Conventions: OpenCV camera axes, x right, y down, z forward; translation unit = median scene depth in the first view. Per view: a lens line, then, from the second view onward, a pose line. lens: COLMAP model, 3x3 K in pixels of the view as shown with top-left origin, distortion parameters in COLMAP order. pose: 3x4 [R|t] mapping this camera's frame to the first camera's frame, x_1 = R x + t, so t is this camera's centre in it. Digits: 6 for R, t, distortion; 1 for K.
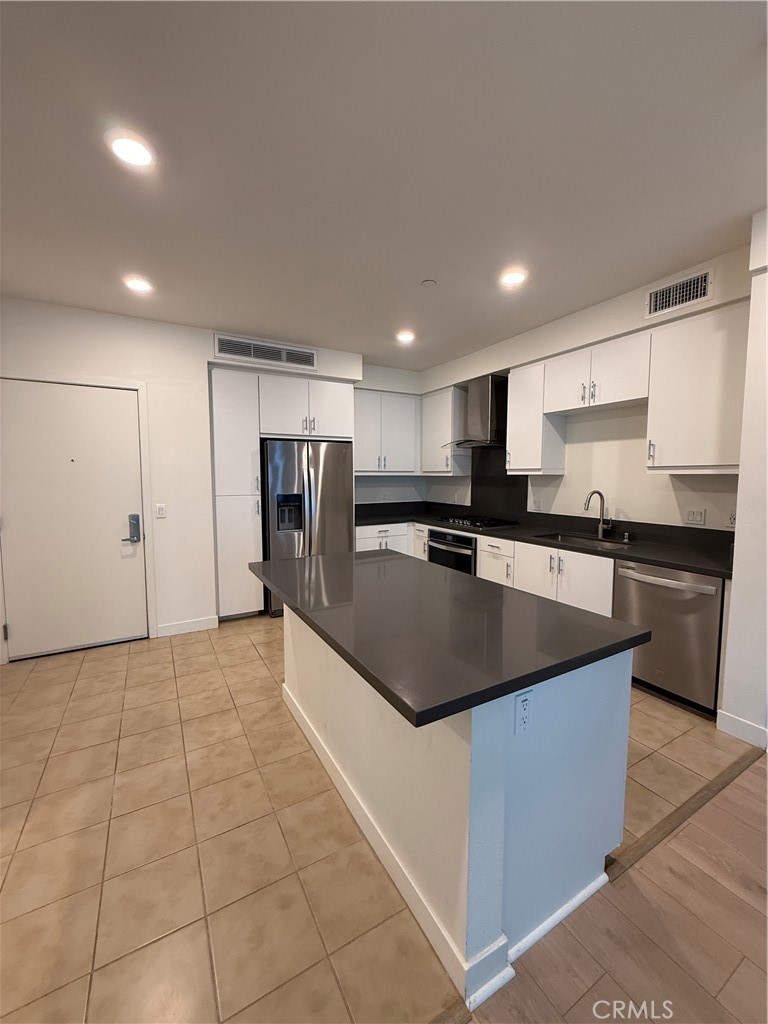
lens RADIAL K [[408.3, 0, 386.5], [0, 408.3, 508.6], [0, 0, 1]] dist [-0.000225, 0.000865]
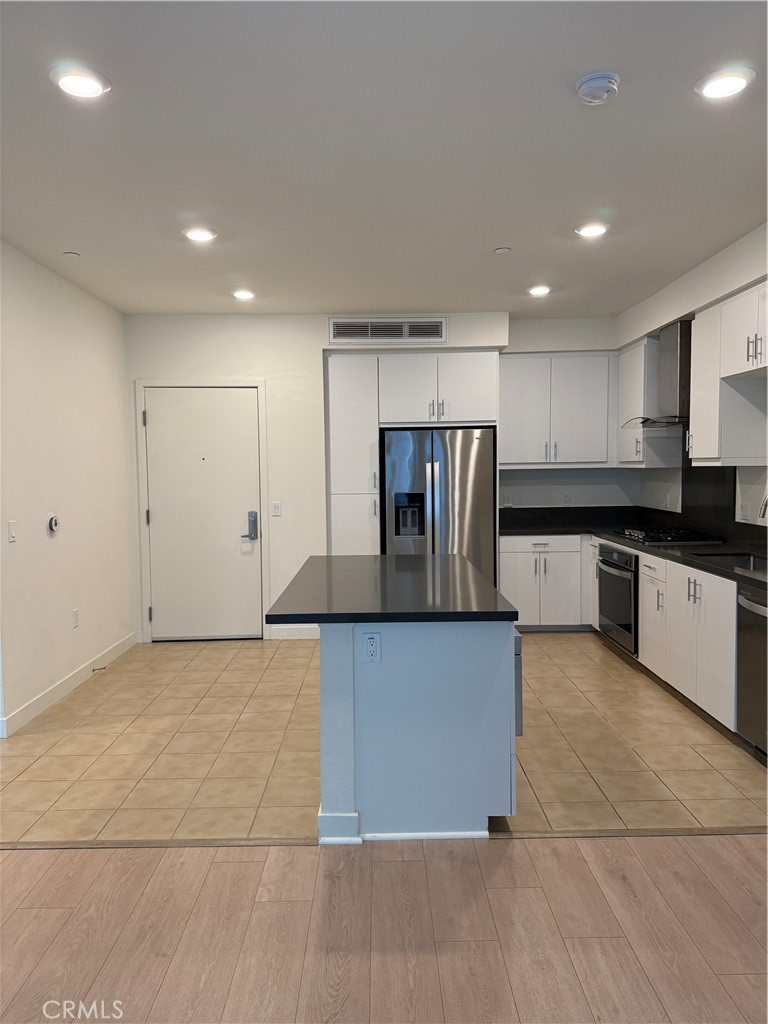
lens RADIAL K [[719.8, 0, 388.4], [0, 719.8, 508.9], [0, 0, 1]] dist [0.088107, -0.055591]
pose [[0.872313, 0.017832, -0.488623, 0.537469], [-0.027507, 0.999542, -0.012629, 0.021314], [0.488174, 0.024457, 0.872403, -0.379303]]
